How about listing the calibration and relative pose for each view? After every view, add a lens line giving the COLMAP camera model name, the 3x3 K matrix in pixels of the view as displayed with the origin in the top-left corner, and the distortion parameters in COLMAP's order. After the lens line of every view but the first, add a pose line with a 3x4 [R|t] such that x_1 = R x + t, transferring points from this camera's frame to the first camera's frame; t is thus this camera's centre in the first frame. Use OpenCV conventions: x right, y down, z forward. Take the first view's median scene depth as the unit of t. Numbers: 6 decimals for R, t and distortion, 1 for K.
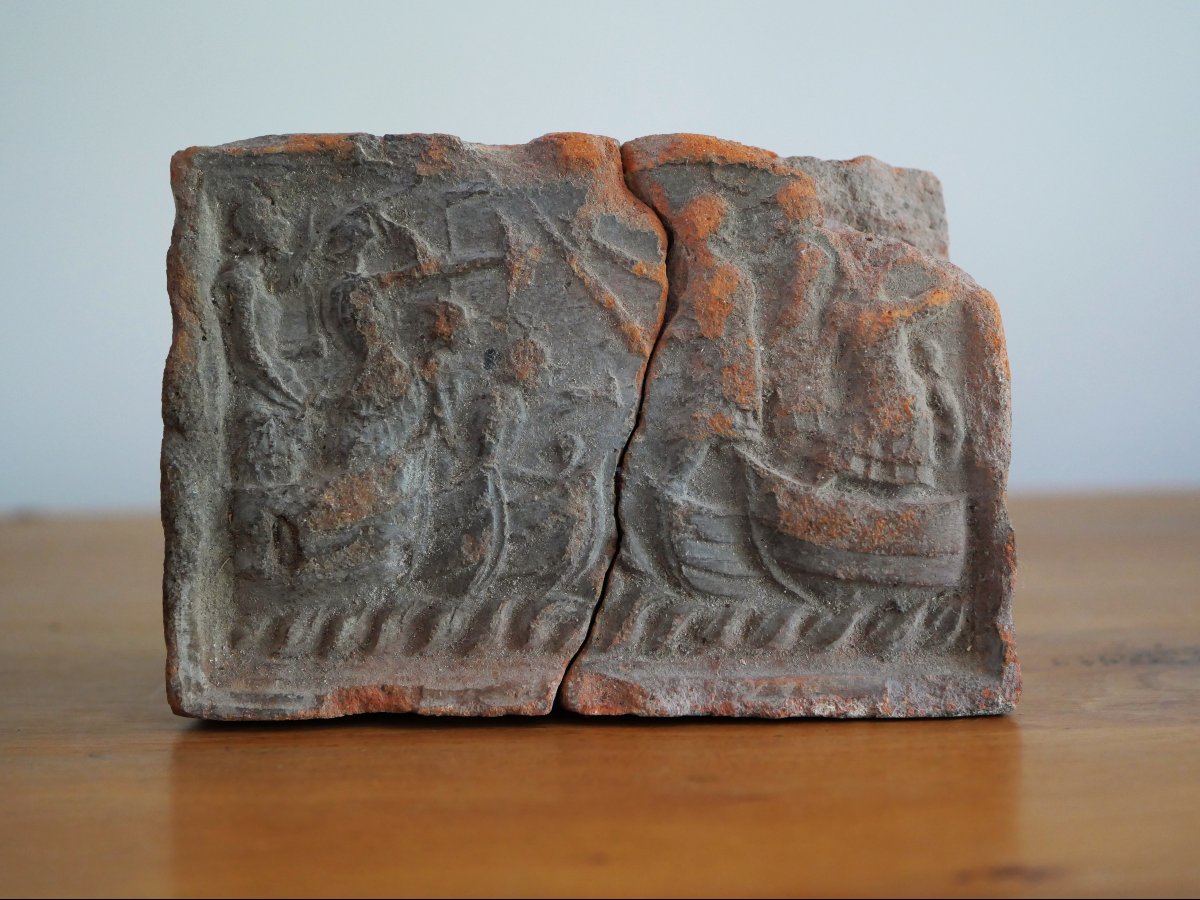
lens RADIAL K [[2102.8, 0, 600.0], [0, 2102.8, 450.0], [0, 0, 1]] dist [0.051019, -0.009312]
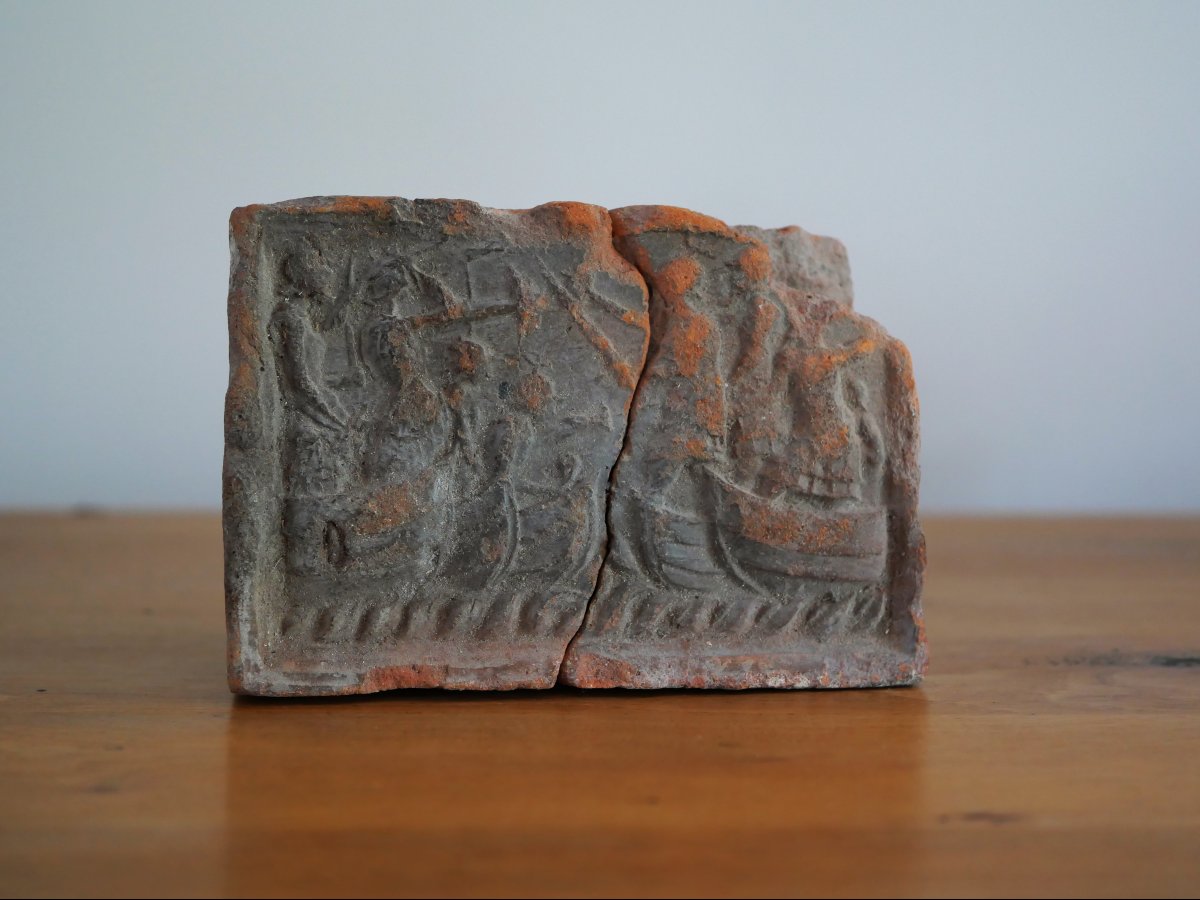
lens RADIAL K [[2102.8, 0, 600.0], [0, 2102.8, 450.0], [0, 0, 1]] dist [0.051019, -0.009312]
pose [[0.983523, 0.010390, 0.180487, -0.213903], [-0.010035, 0.999946, -0.002878, -0.006615], [-0.180507, 0.001019, 0.983573, -0.180530]]
